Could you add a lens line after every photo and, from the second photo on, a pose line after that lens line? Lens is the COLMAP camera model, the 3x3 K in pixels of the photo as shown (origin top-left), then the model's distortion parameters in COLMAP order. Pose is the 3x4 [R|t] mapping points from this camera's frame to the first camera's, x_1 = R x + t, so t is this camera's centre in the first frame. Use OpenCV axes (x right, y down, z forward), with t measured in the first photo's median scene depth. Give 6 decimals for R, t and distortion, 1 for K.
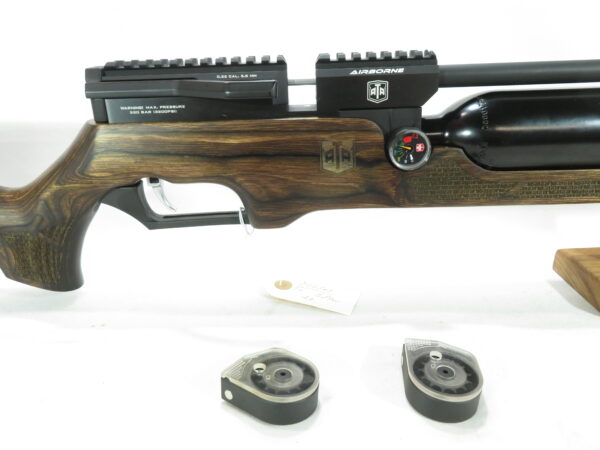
lens RADIAL K [[491.5, 0, 298.9], [0, 491.5, 221.2], [0, 0, 1]] dist [-0.000060, 0.003397]
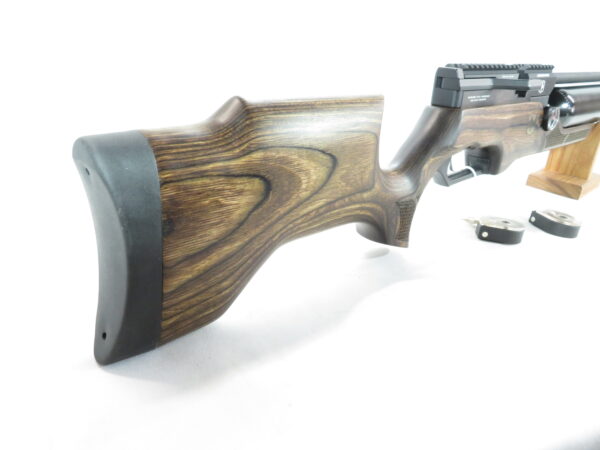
lens RADIAL K [[491.5, 0, 297.5], [0, 491.5, 227.5], [0, 0, 1]] dist [-0.000060, 0.003397]
pose [[0.715872, -0.186352, 0.672904, -1.713113], [0.179948, 0.980412, 0.080073, -0.063569], [-0.674644, 0.063766, 0.735383, 0.311425]]
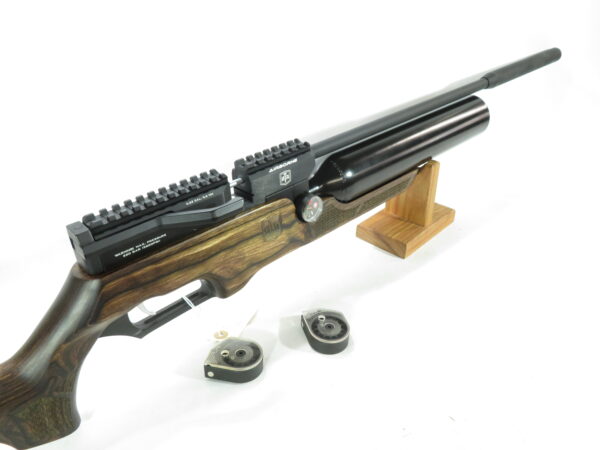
lens RADIAL K [[491.5, 0, 304.3], [0, 491.5, 225.5], [0, 0, 1]] dist [-0.000060, 0.003397]
pose [[0.724059, -0.344277, 0.597673, -0.689270], [0.261681, 0.938851, 0.223788, -0.428955], [-0.638171, -0.005636, 0.769874, -0.140757]]
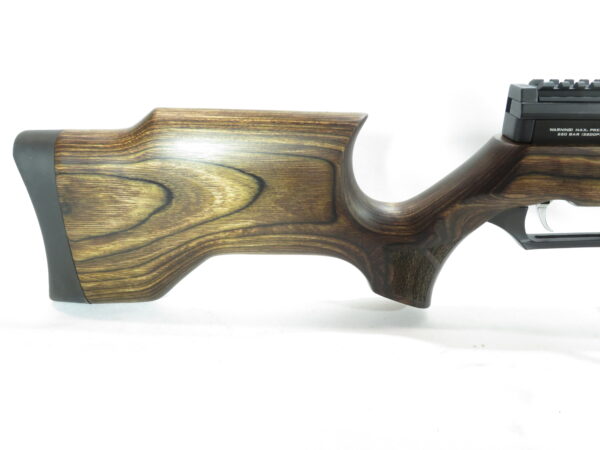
lens RADIAL K [[491.5, 0, 298.9], [0, 491.5, 224.5], [0, 0, 1]] dist [-0.000060, 0.003397]
pose [[0.999254, 0.034961, 0.016432, -0.859368], [-0.035464, 0.998877, 0.031408, -0.054201], [-0.015316, -0.031967, 0.999372, 0.025970]]
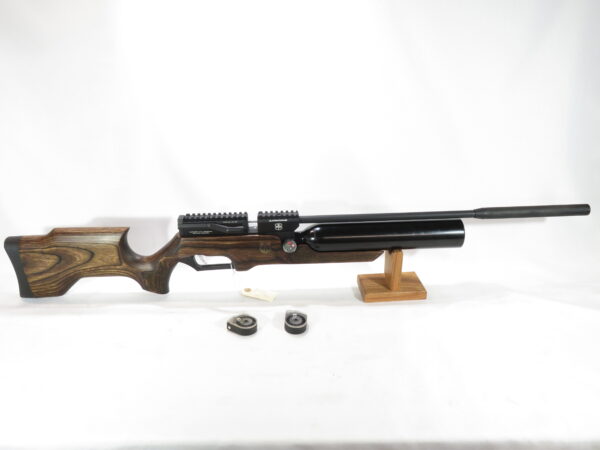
lens RADIAL K [[491.5, 0, 302.7], [0, 491.5, 227.0], [0, 0, 1]] dist [-0.000060, 0.003397]
pose [[0.998327, -0.002841, 0.057753, 0.131140], [-0.000215, 0.998603, 0.052837, -0.406644], [-0.057822, -0.052761, 0.996932, -1.886210]]
